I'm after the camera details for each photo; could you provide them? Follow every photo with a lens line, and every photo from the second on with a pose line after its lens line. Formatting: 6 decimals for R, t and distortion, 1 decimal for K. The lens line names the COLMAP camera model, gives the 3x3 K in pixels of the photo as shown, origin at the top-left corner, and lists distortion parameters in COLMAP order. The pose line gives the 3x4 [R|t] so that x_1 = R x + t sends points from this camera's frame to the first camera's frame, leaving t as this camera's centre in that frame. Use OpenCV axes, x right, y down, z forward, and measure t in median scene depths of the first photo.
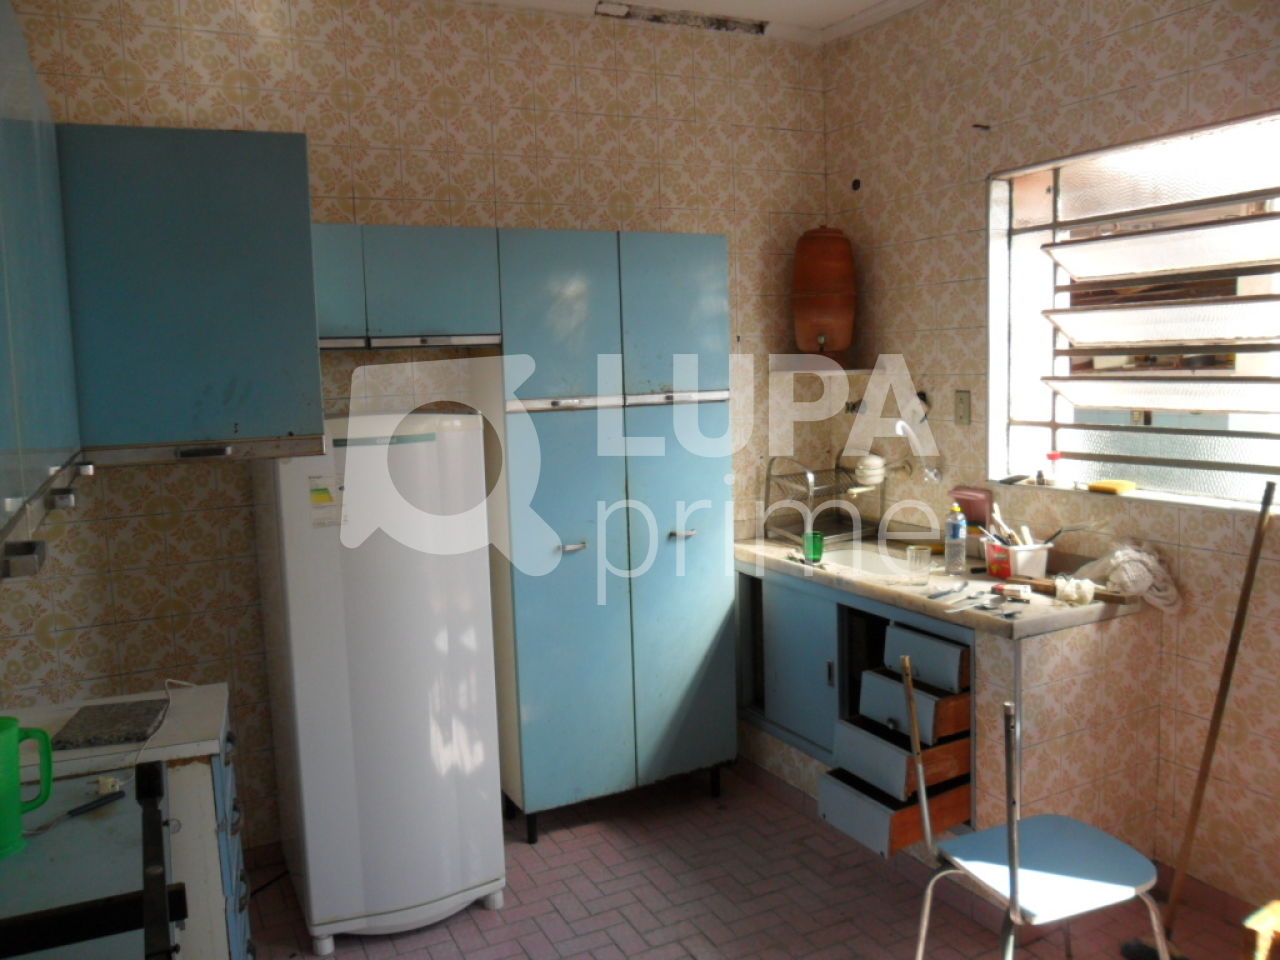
lens RADIAL K [[1017.9, 0, 648.5], [0, 1017.9, 475.7], [0, 0, 1]] dist [-0.047441, 0.027436]
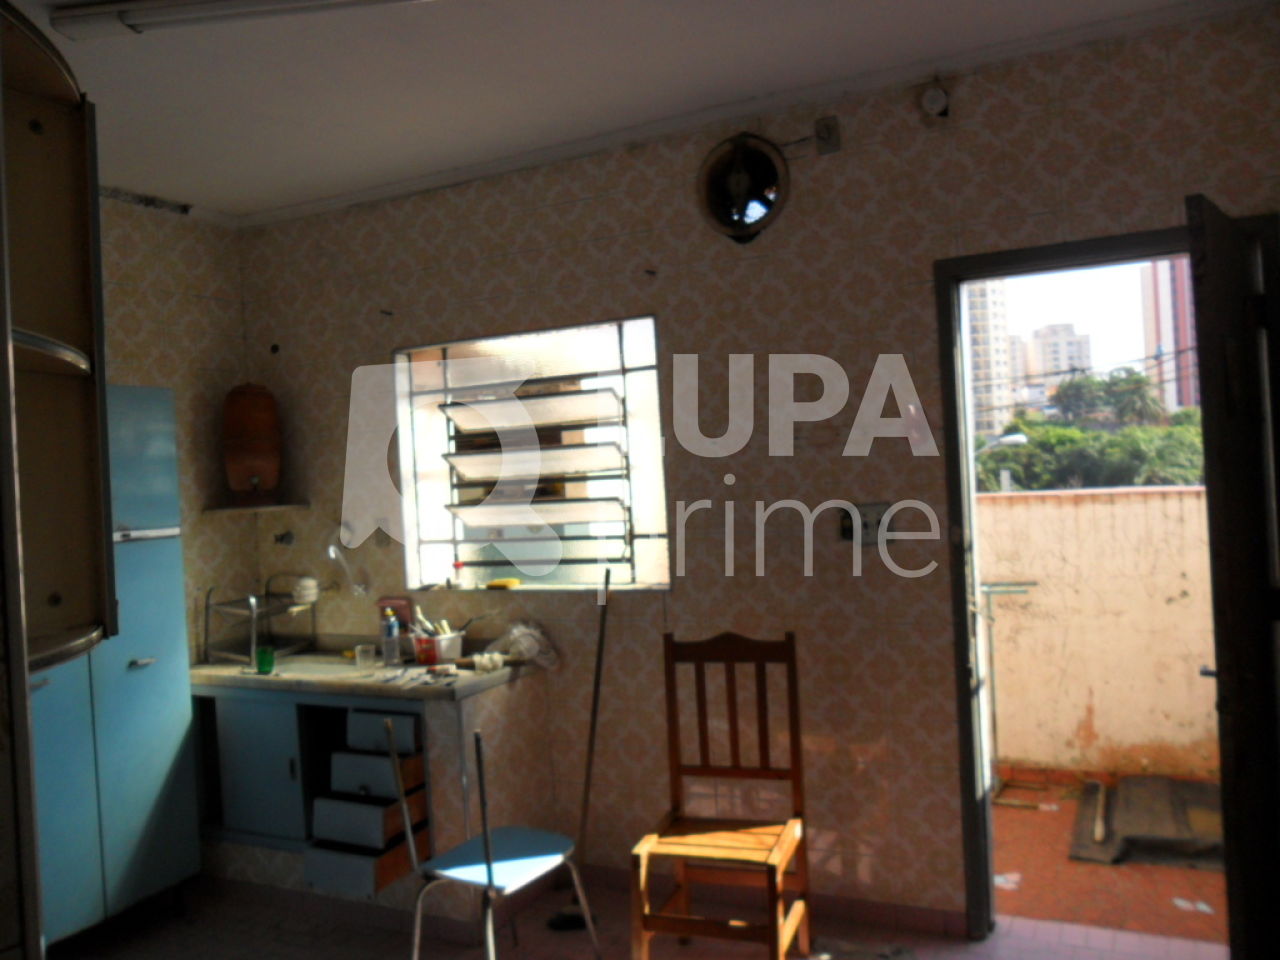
lens RADIAL K [[1017.9, 0, 639.4], [0, 1017.9, 481.3], [0, 0, 1]] dist [-0.047441, 0.027436]
pose [[0.805013, -0.018329, 0.592974, -0.178499], [0.096704, 0.990208, -0.100676, 0.027091], [-0.585322, 0.138389, 0.798903, -0.188545]]
